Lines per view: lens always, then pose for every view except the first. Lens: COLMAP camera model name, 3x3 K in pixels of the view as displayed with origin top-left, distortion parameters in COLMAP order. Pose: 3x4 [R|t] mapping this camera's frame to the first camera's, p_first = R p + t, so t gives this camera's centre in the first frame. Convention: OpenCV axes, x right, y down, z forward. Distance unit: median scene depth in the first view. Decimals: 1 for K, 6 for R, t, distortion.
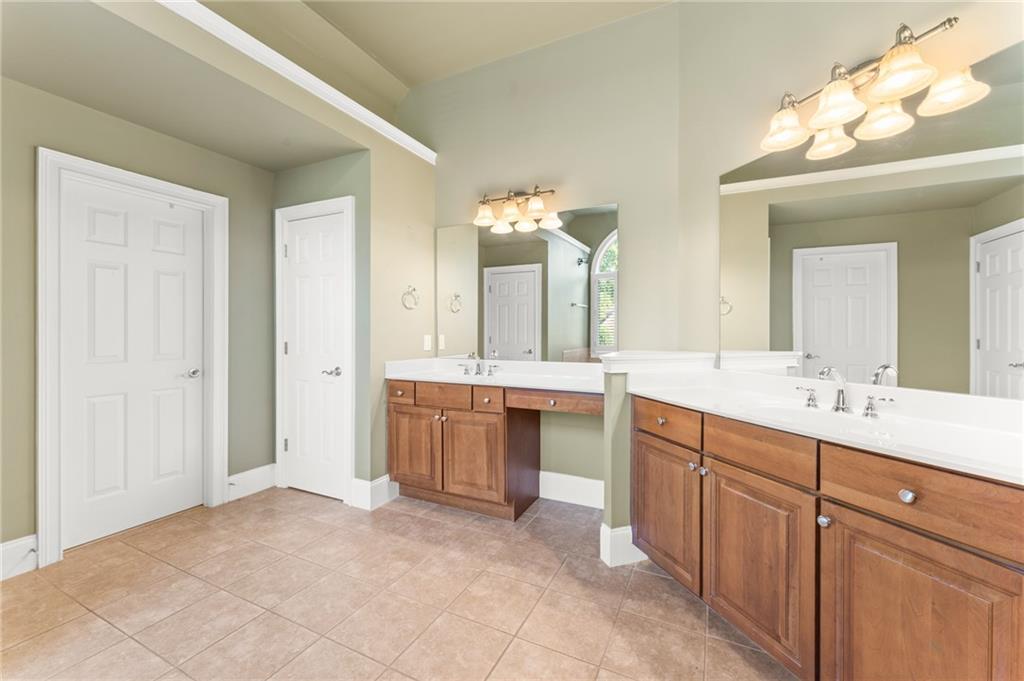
lens RADIAL K [[416.7, 0, 513.0], [0, 416.7, 336.7], [0, 0, 1]] dist [0.000747, 0.000041]
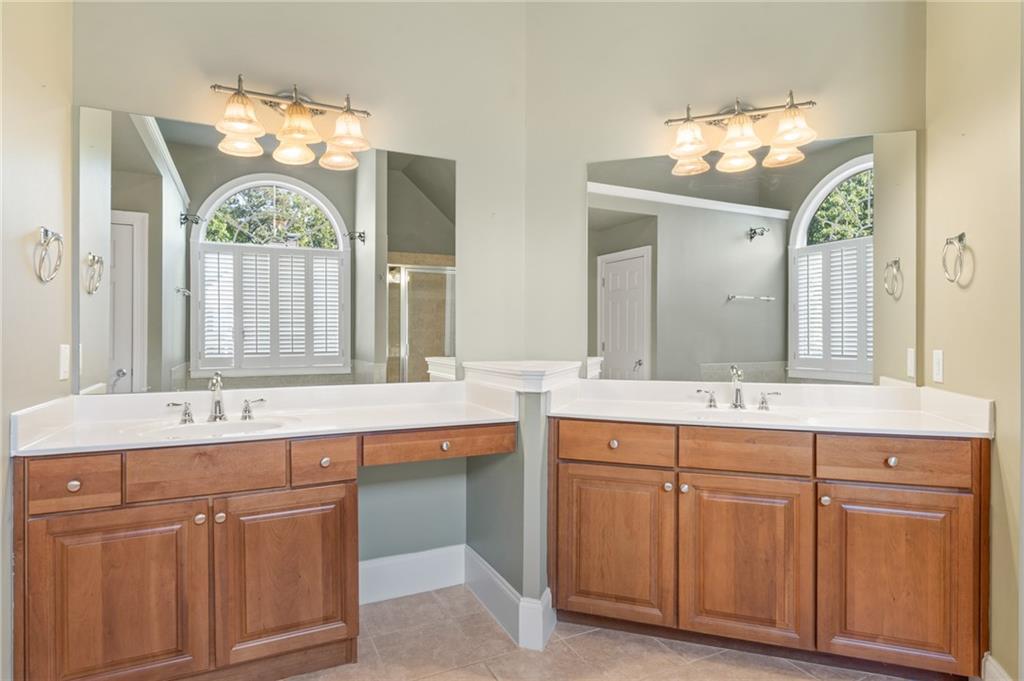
lens RADIAL K [[560.4, 0, 515.7], [0, 560.4, 339.3], [0, 0, 1]] dist [0.004367, 0.001027]
pose [[0.608960, -0.002185, 0.793198, -0.750407], [0.005680, 0.999983, -0.001605, -0.008902], [-0.793180, 0.005483, 0.608962, 0.527825]]
